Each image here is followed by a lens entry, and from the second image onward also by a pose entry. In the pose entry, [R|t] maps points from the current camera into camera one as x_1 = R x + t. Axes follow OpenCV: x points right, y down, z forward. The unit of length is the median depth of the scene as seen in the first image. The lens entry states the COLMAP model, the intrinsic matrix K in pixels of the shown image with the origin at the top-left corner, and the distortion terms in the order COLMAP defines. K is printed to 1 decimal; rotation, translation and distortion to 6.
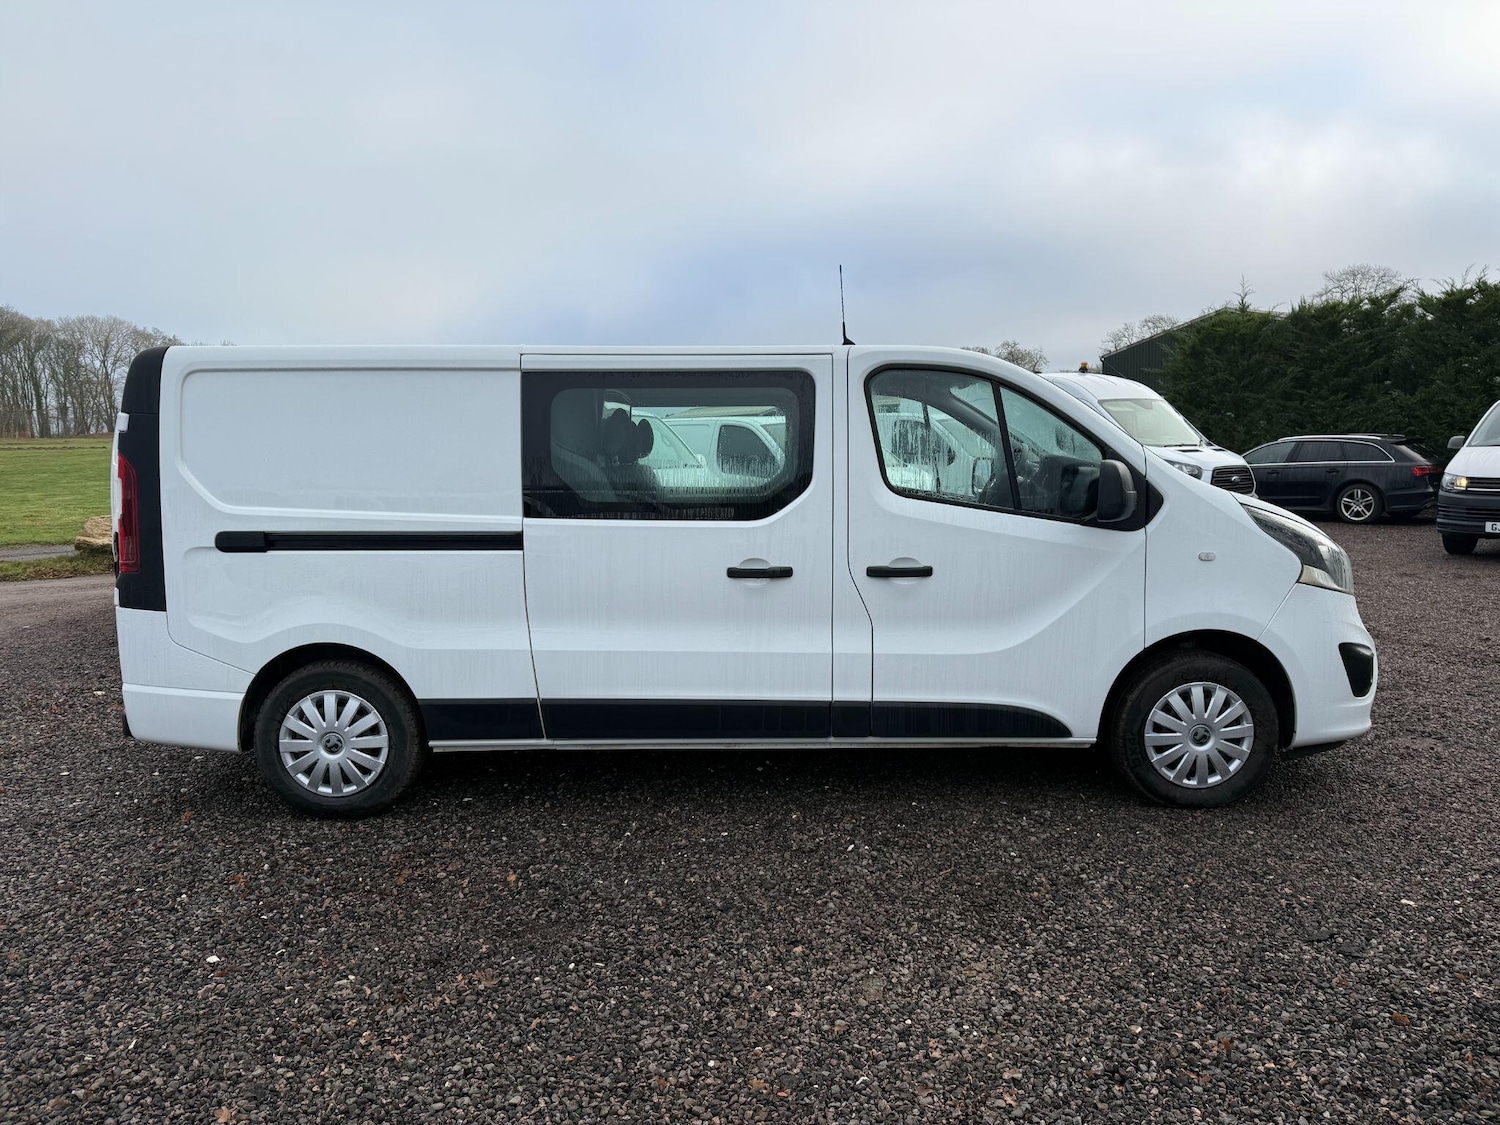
lens RADIAL K [[1083.1, 0, 757.8], [0, 1083.1, 563.4], [0, 0, 1]] dist [0.014234, -0.022126]
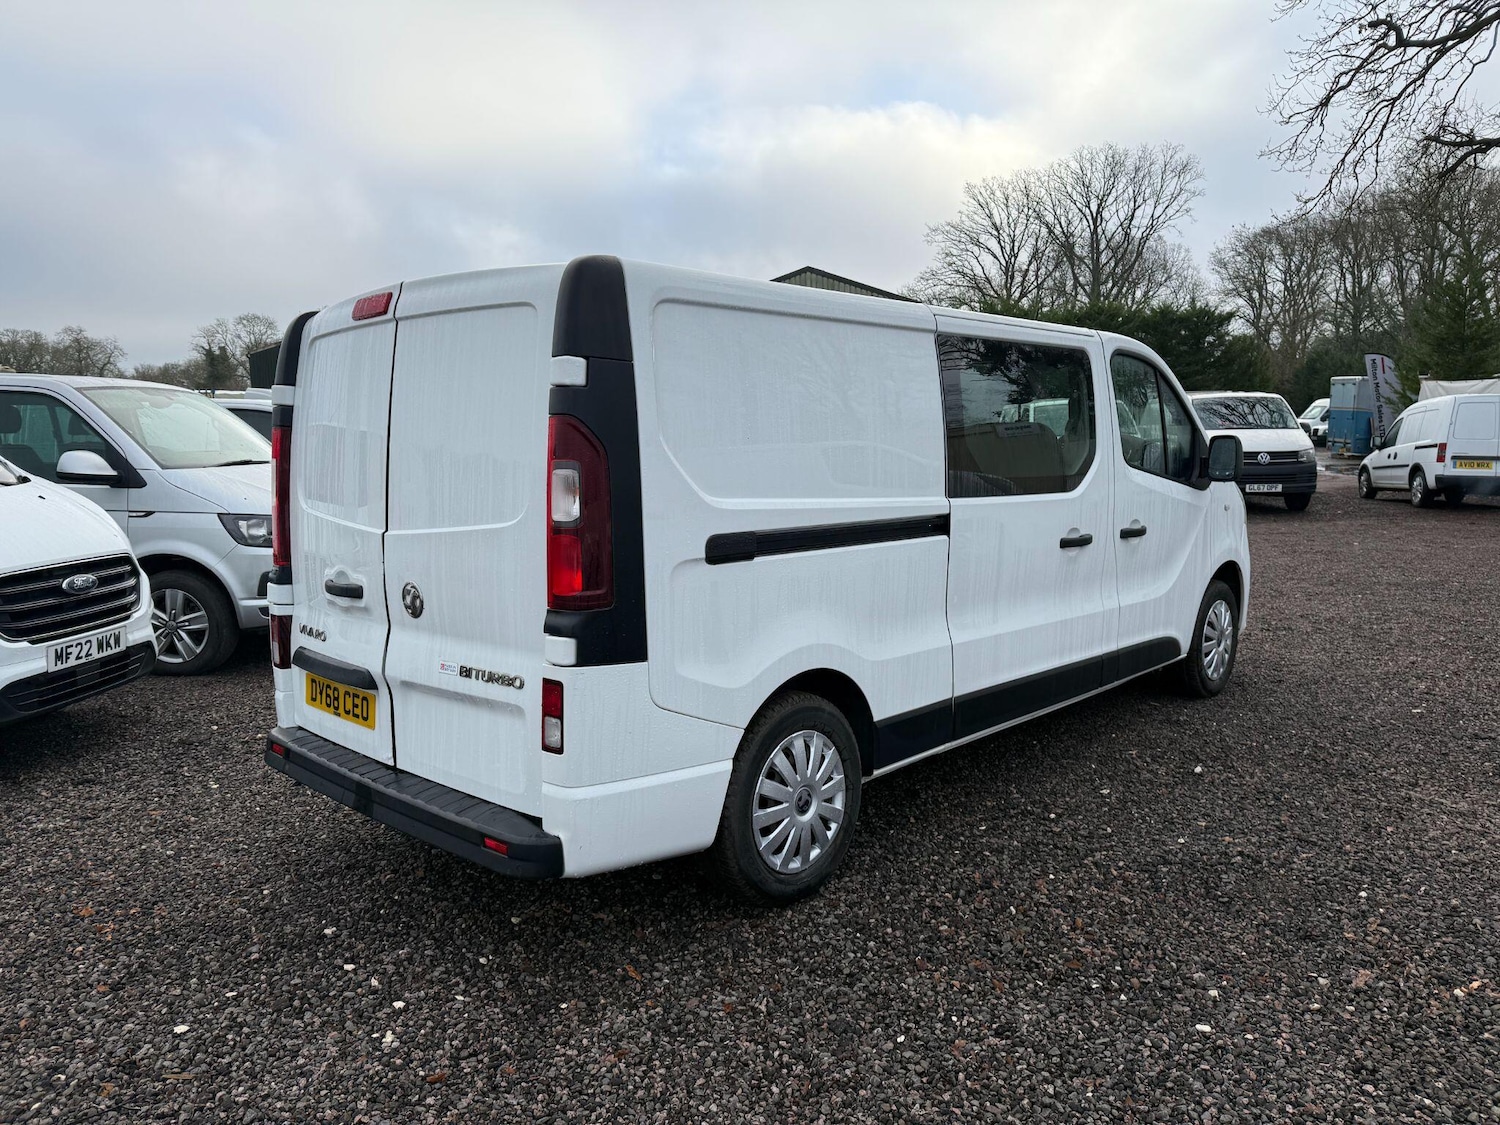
lens RADIAL K [[1079.0, 0, 756.9], [0, 1079.0, 554.7], [0, 0, 1]] dist [0.026514, -0.033040]
pose [[0.676495, -0.076279, 0.732486, -0.979343], [0.083252, 0.996167, 0.026850, -0.032578], [-0.731726, 0.042817, 0.680252, 0.503960]]
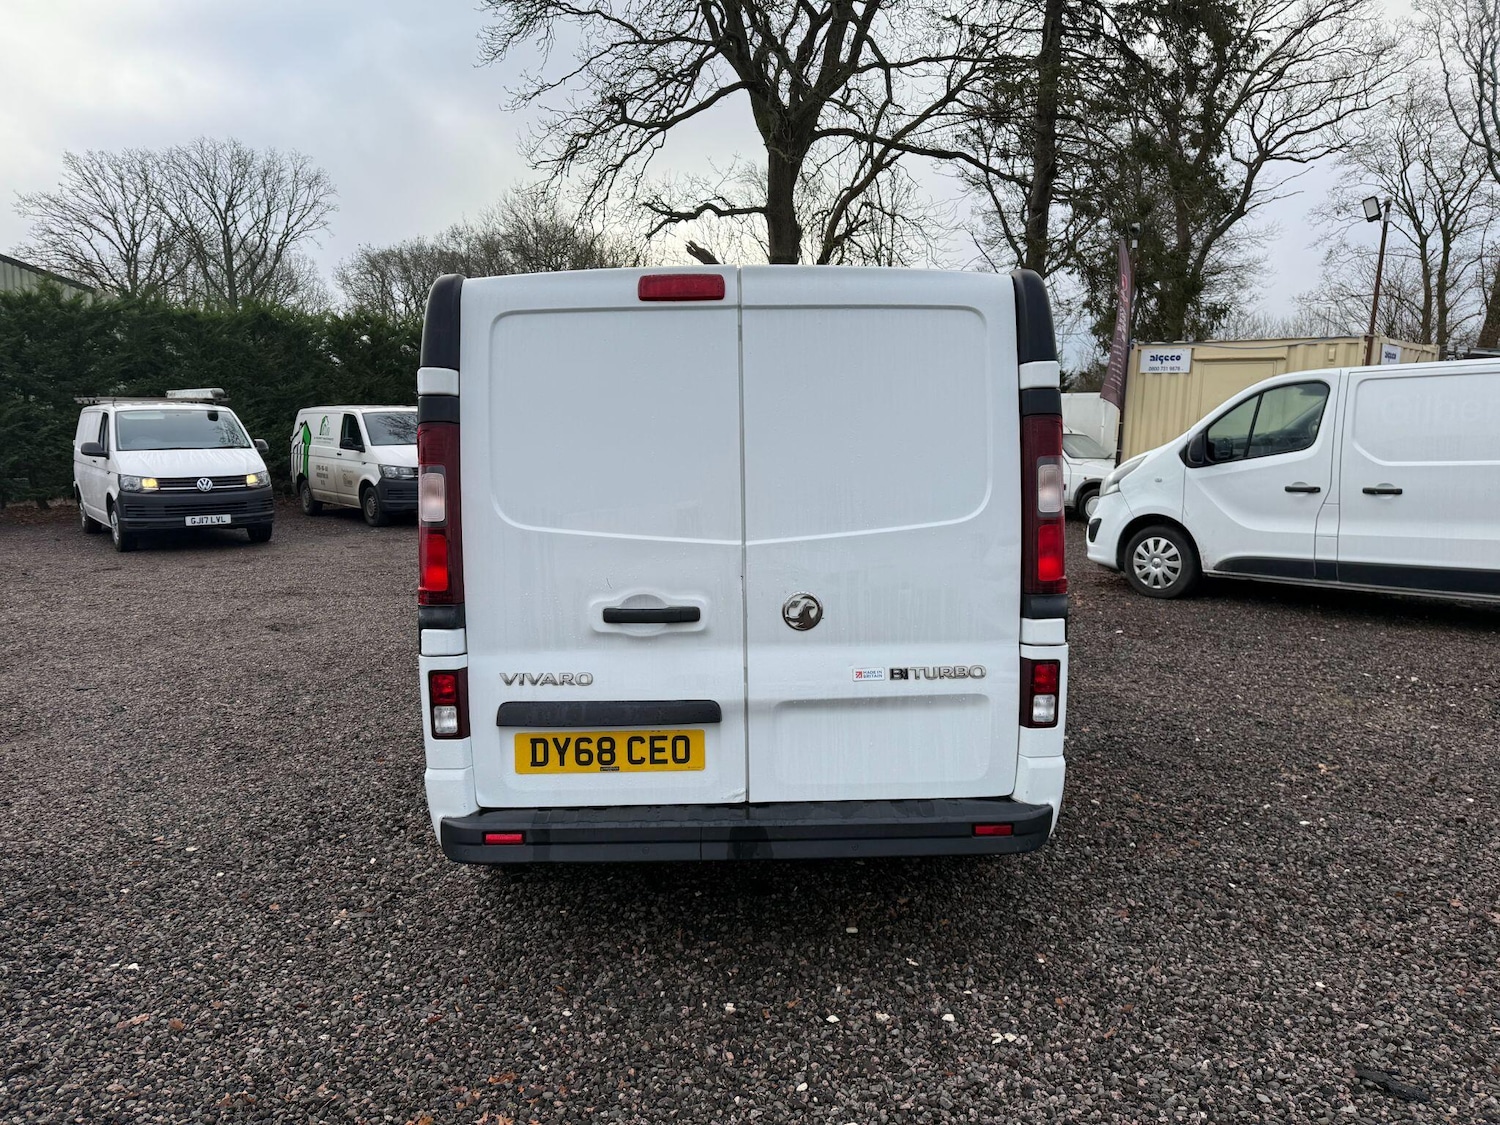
lens RADIAL K [[1071.4, 0, 747.1], [0, 1071.4, 551.1], [0, 0, 1]] dist [0.060639, -0.052036]
pose [[-0.039590, -0.090879, 0.995075, -1.272283], [0.116020, 0.988702, 0.094913, -0.107955], [-0.992458, 0.119206, -0.028599, 1.227031]]
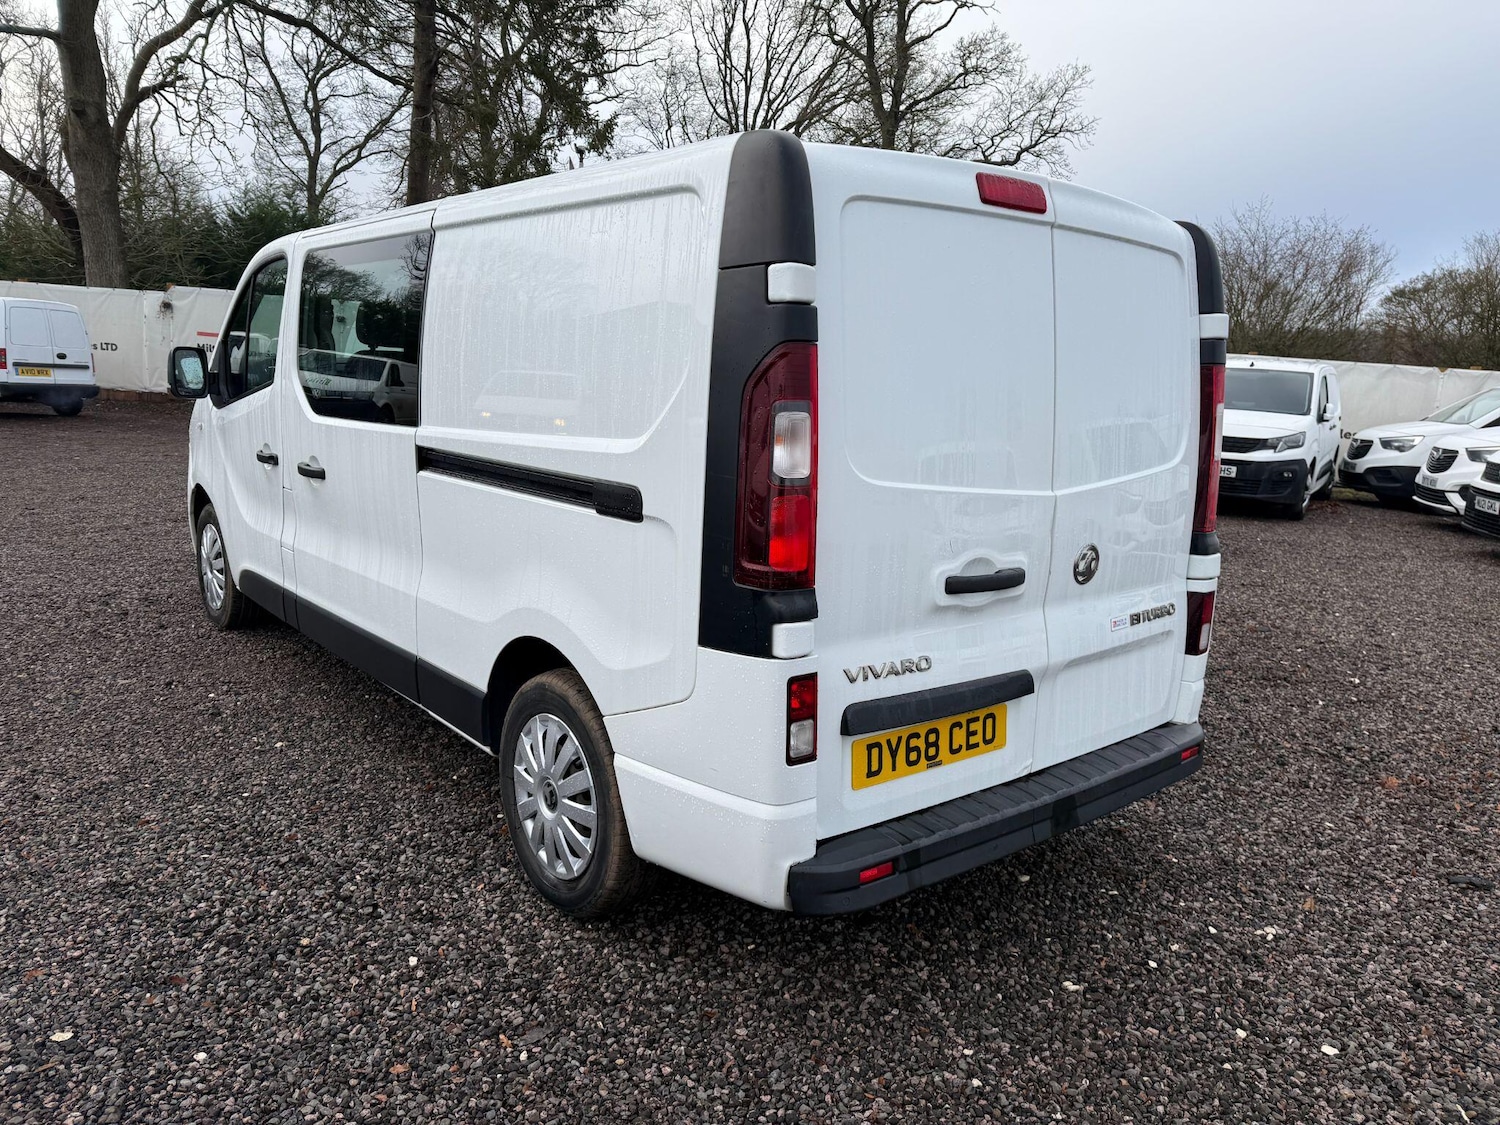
lens RADIAL K [[1074.2, 0, 750.0], [0, 1074.2, 562.5], [0, 0, 1]] dist [0.042924, -0.053014]
pose [[-0.643571, -0.152969, 0.749945, -0.954437], [0.045733, 0.970389, 0.237180, -0.164490], [-0.764019, 0.186939, -0.617518, 1.727622]]
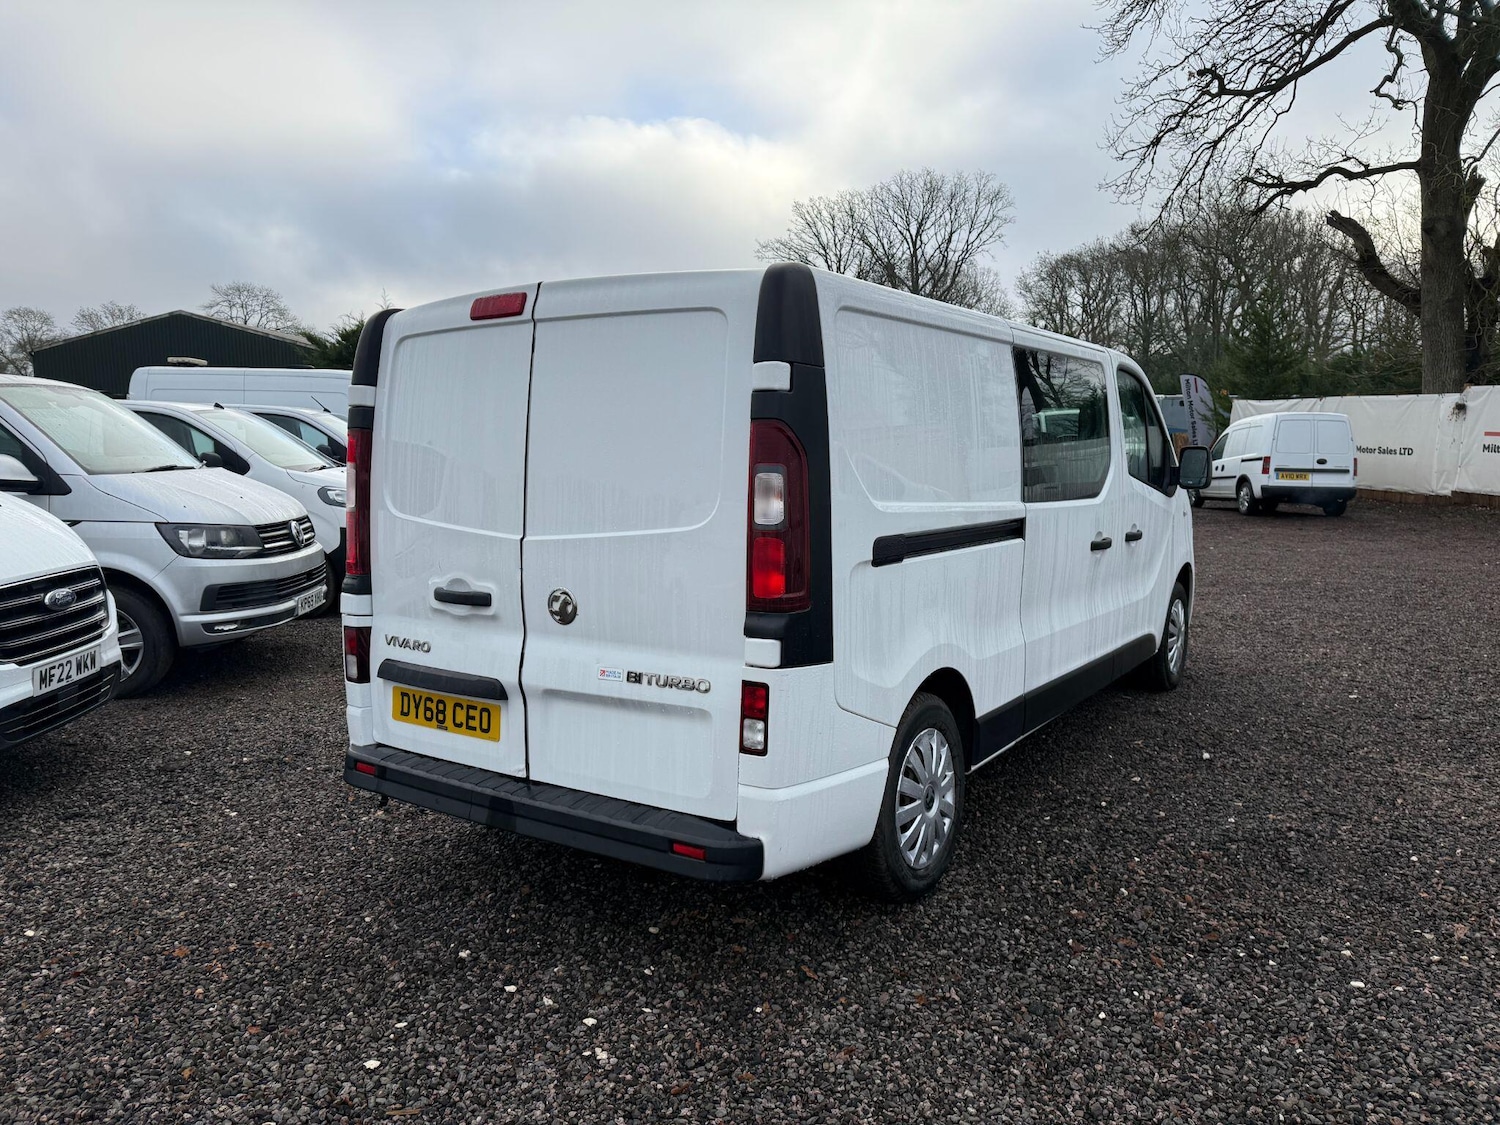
lens RADIAL K [[1077.6, 0, 748.8], [0, 1077.6, 545.8], [0, 0, 1]] dist [0.042842, -0.051076]
pose [[0.550034, -0.067500, 0.832410, -1.128958], [0.087892, 0.995872, 0.022678, -0.047073], [-0.830504, 0.060689, 0.553696, 0.672852]]
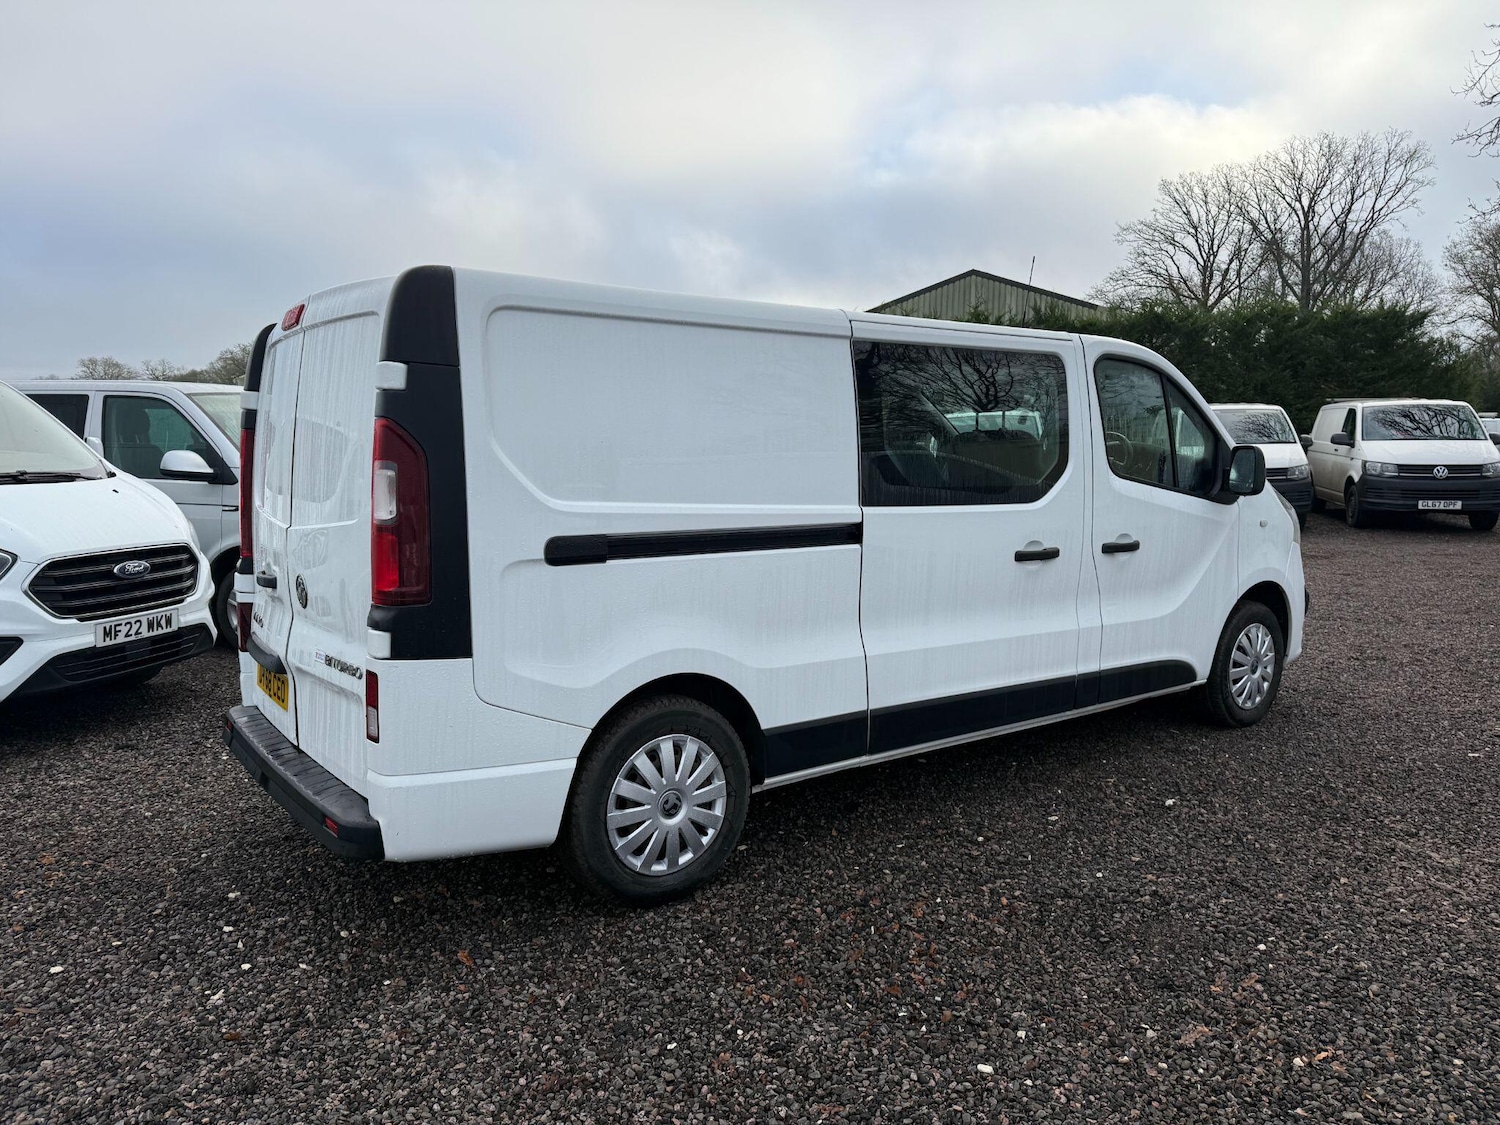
lens RADIAL K [[1079.0, 0, 756.9], [0, 1079.0, 554.7], [0, 0, 1]] dist [0.026514, -0.033040]
pose [[0.794461, -0.052132, 0.605073, -0.813874], [0.058596, 0.998241, 0.009070, -0.016053], [-0.604482, 0.028248, 0.796118, 0.349941]]
